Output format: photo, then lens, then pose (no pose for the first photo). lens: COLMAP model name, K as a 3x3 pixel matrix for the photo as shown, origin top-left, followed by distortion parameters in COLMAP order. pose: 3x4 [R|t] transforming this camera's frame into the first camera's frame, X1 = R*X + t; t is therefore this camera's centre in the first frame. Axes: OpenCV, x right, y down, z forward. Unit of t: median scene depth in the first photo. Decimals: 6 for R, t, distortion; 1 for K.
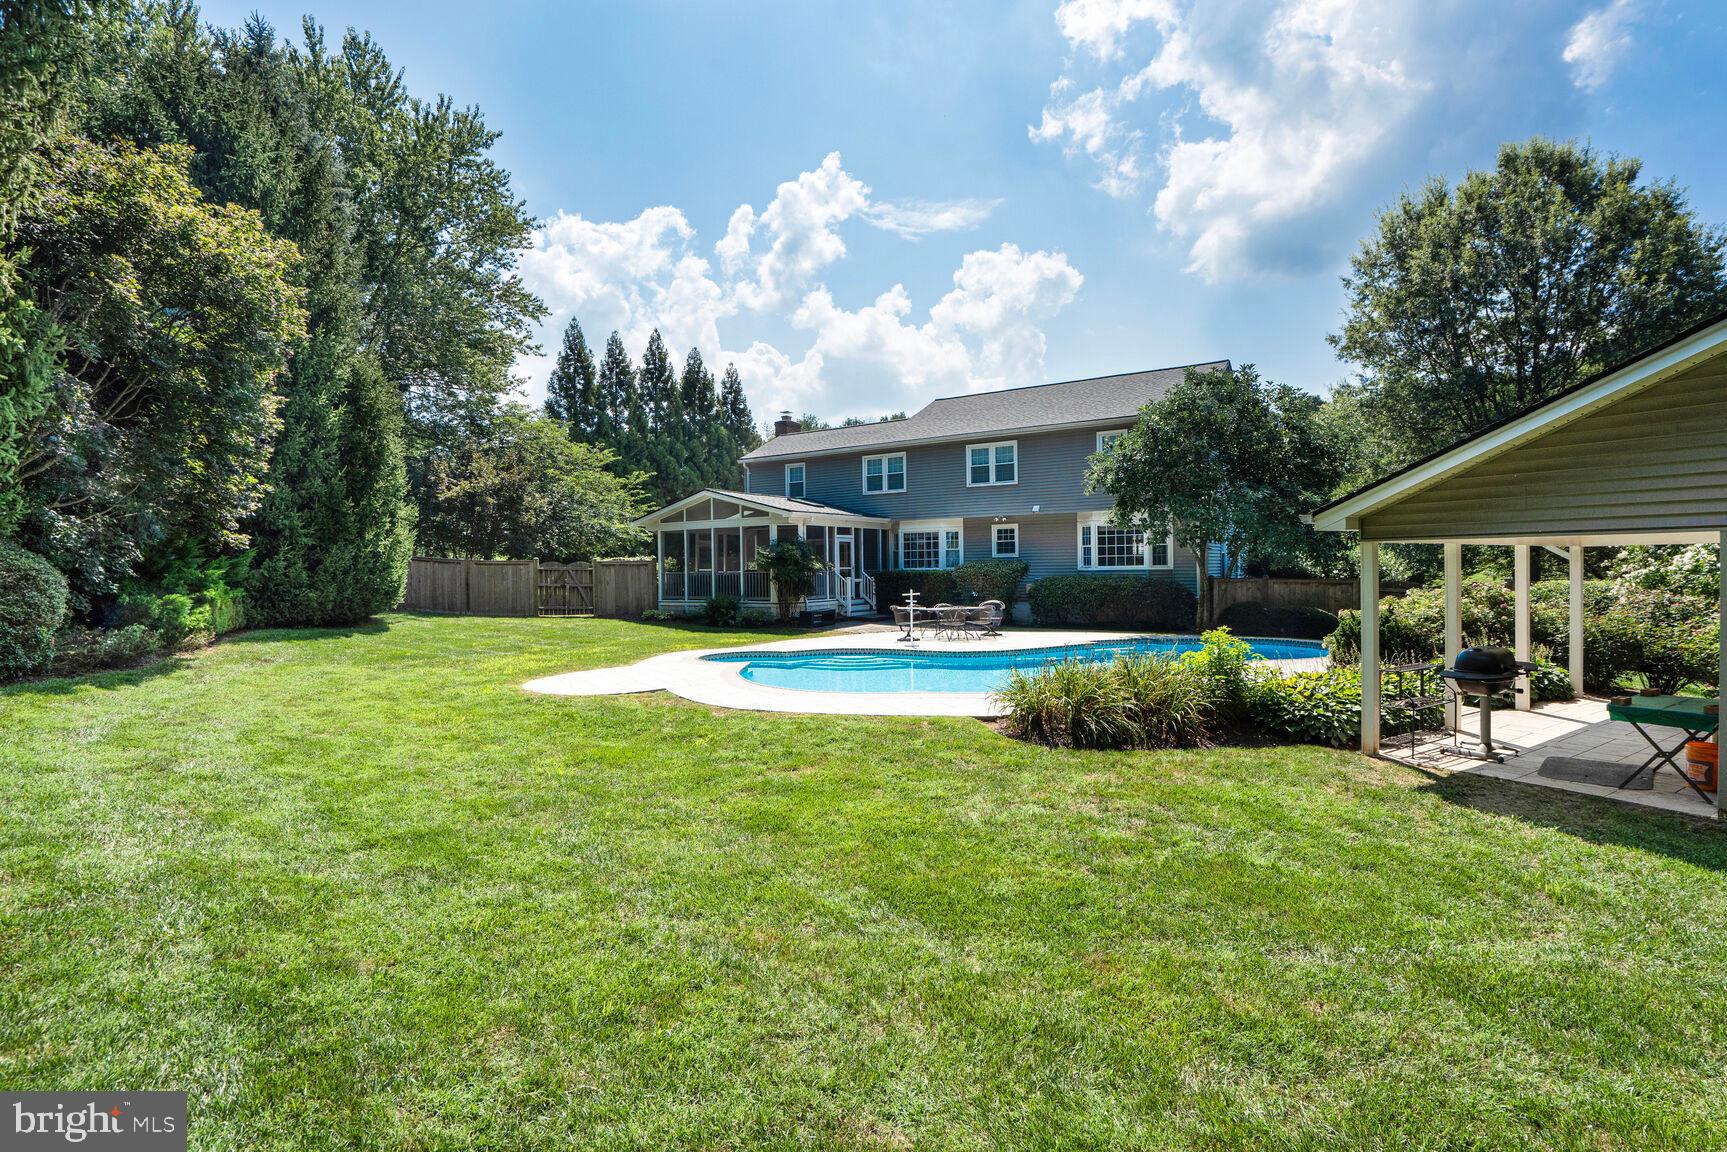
lens RADIAL K [[832.6, 0, 853.2], [0, 832.6, 565.7], [0, 0, 1]] dist [-0.057840, 0.024393]
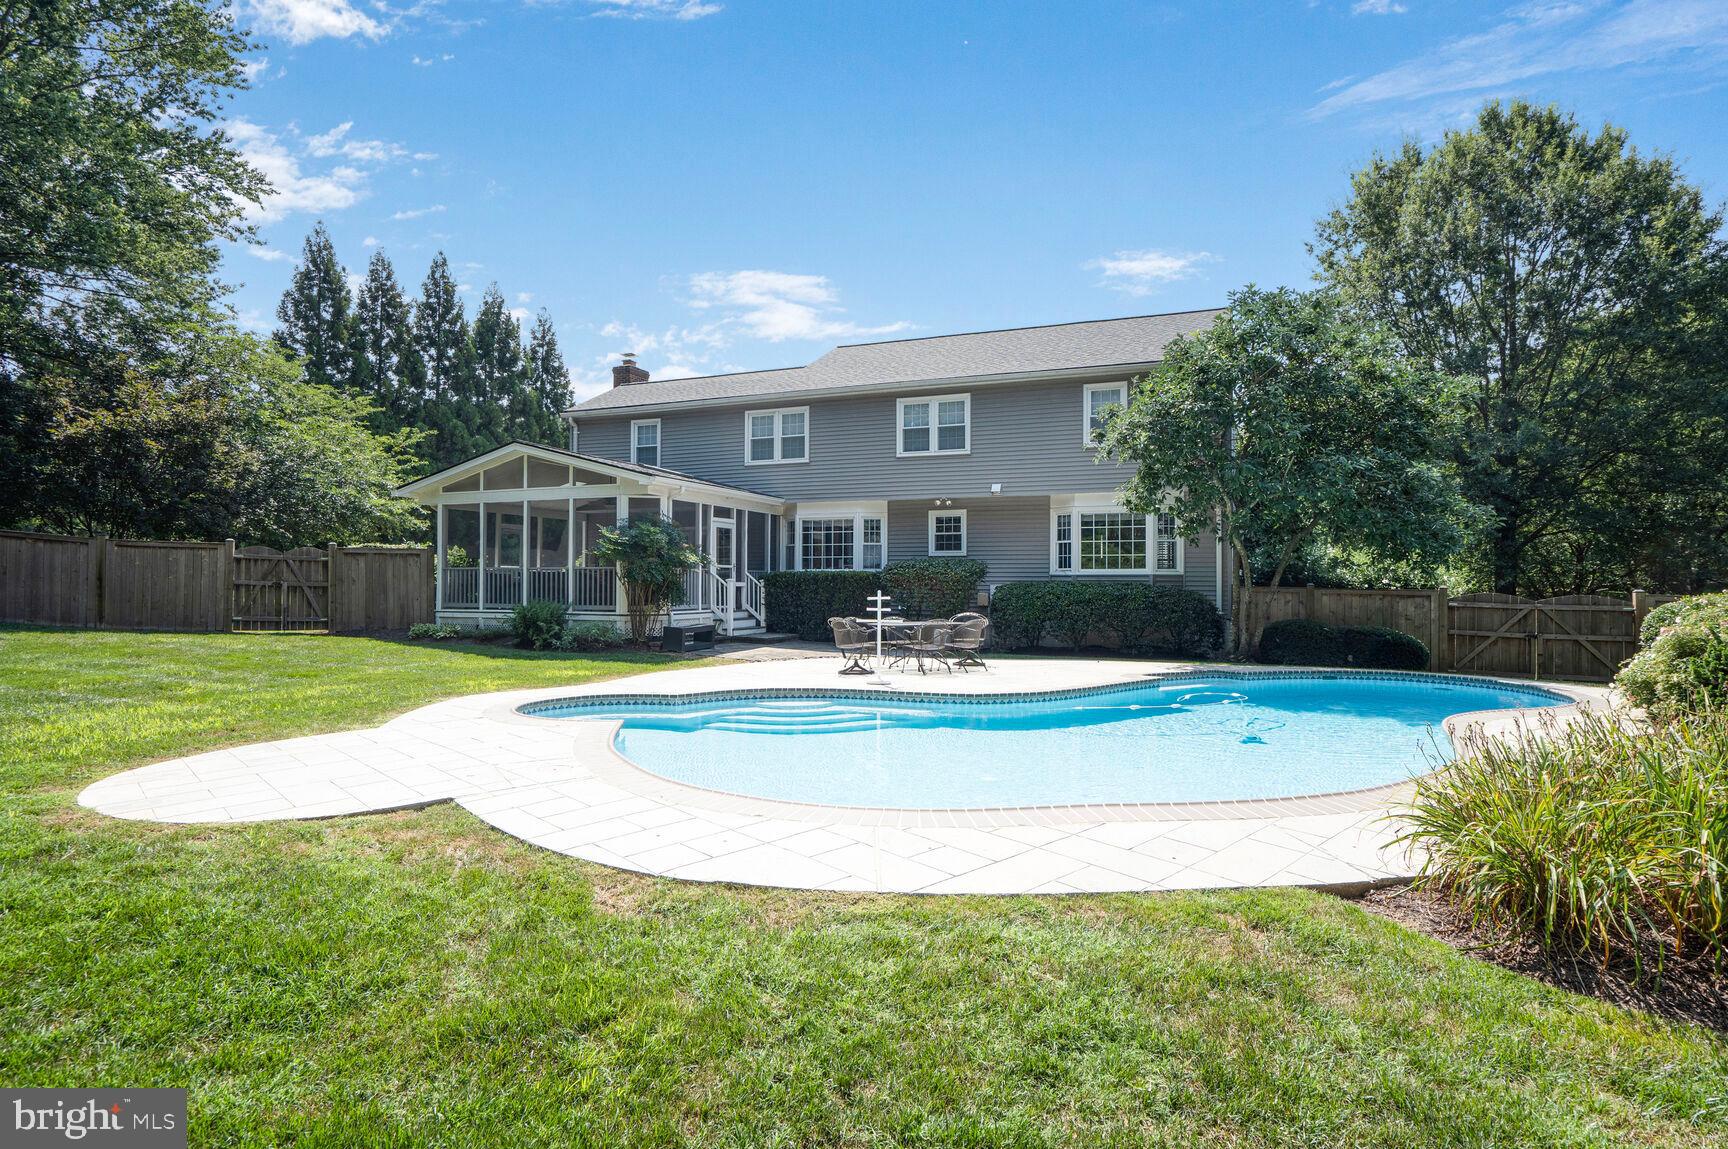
lens RADIAL K [[928.5, 0, 858.5], [0, 928.5, 577.2], [0, 0, 1]] dist [-0.054339, 0.037354]
pose [[0.979970, 0.018824, 0.198253, -0.050357], [-0.017560, 0.999813, -0.008132, 0.015702], [-0.198369, 0.004488, 0.980117, 0.213785]]
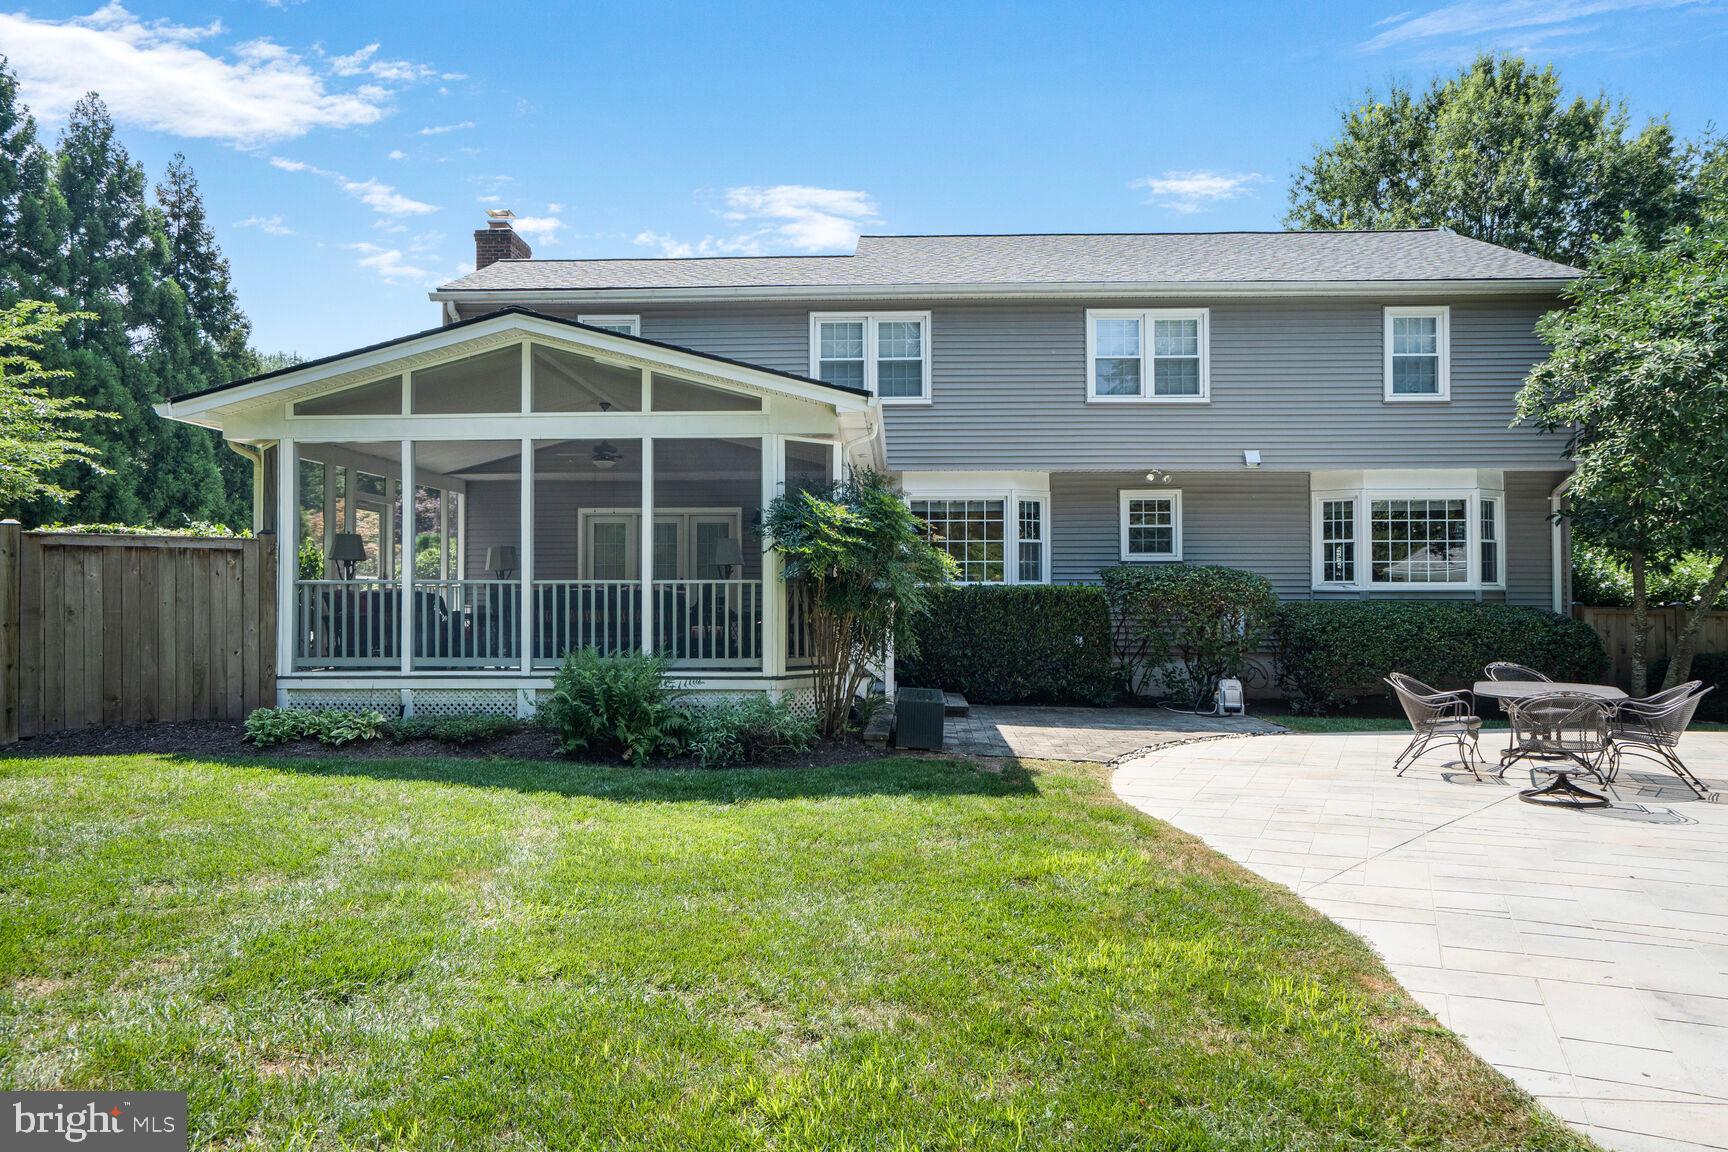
lens RADIAL K [[1050.5, 0, 864.0], [0, 1050.5, 576.0], [0, 0, 1]] dist [-0.033118, 0.041271]
pose [[0.847414, 0.020863, 0.530523, -0.253184], [-0.012359, 0.999732, -0.019575, 0.011268], [-0.530789, 0.010031, 0.847445, 0.562071]]
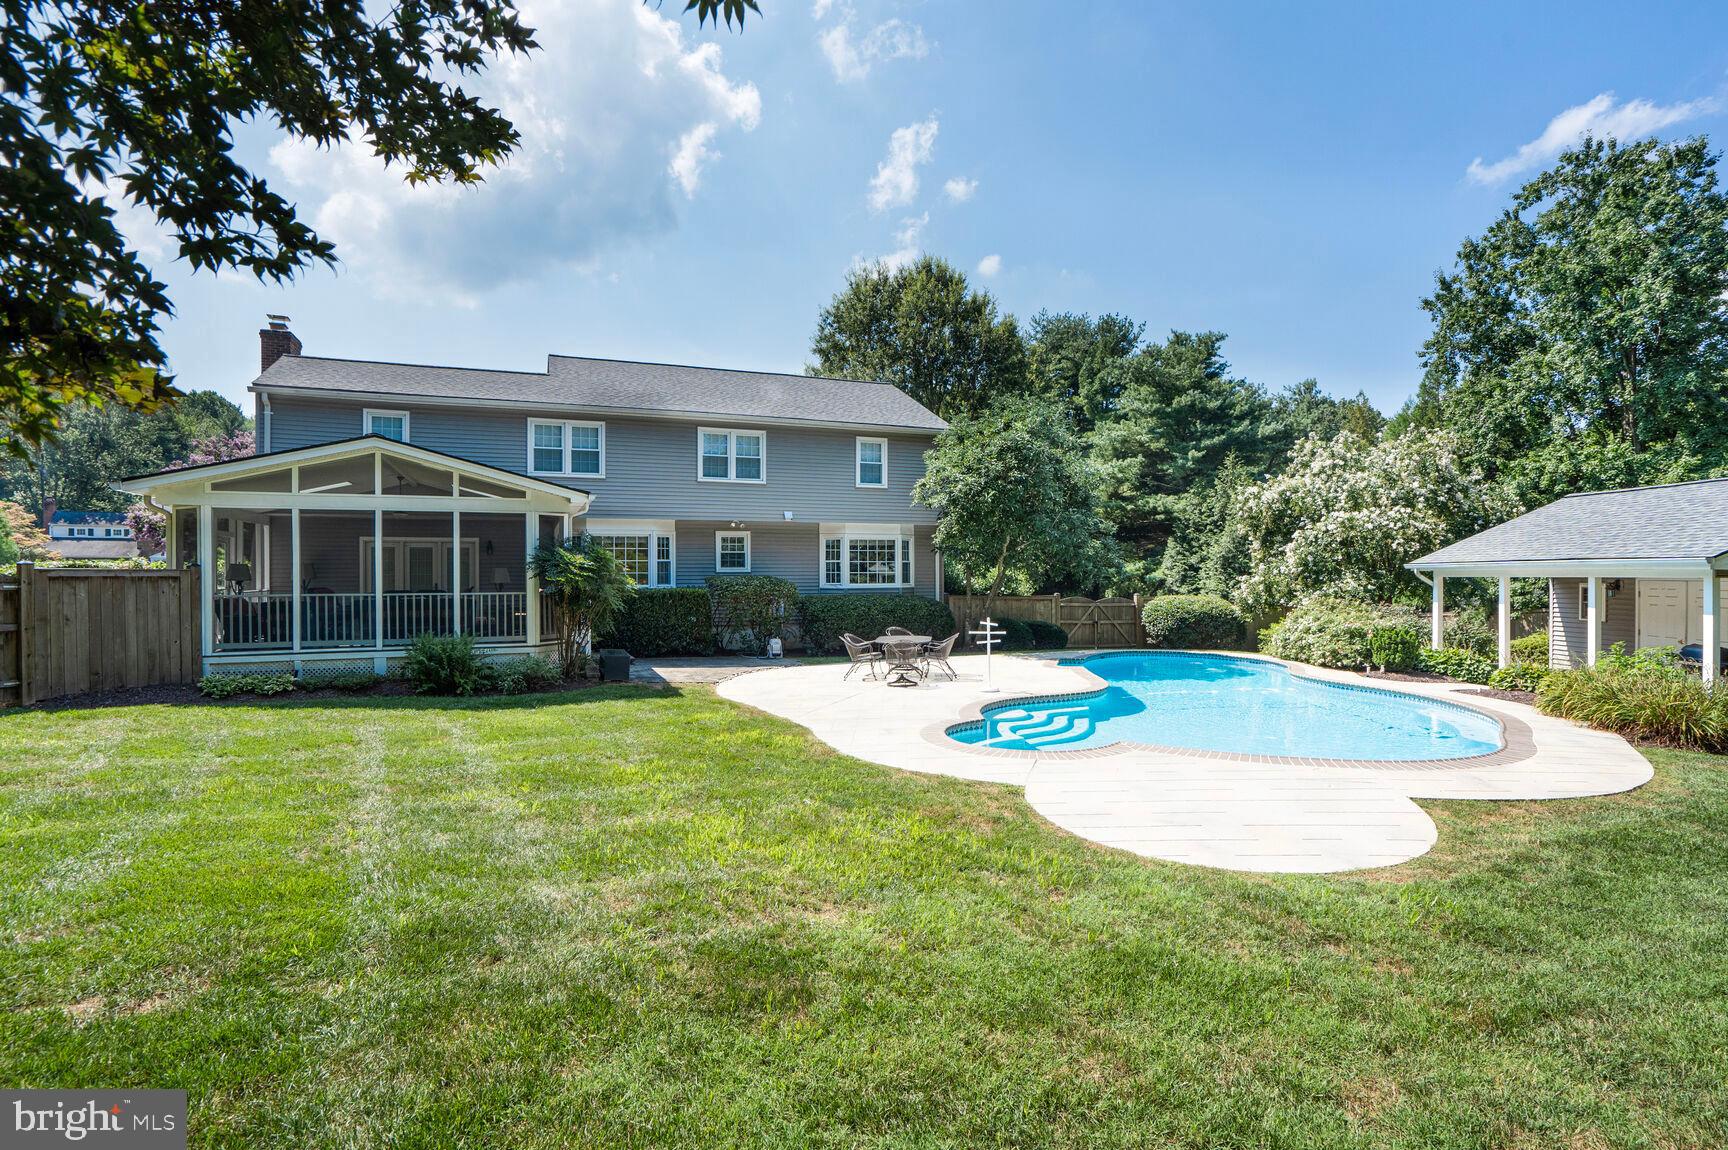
lens RADIAL K [[833.1, 0, 853.7], [0, 833.1, 564.7], [0, 0, 1]] dist [-0.057840, 0.024393]
pose [[0.560438, 0.018230, 0.827996, -0.404998], [-0.008005, 0.999830, -0.016595, -0.004455], [-0.828158, 0.002672, 0.560489, 0.428084]]
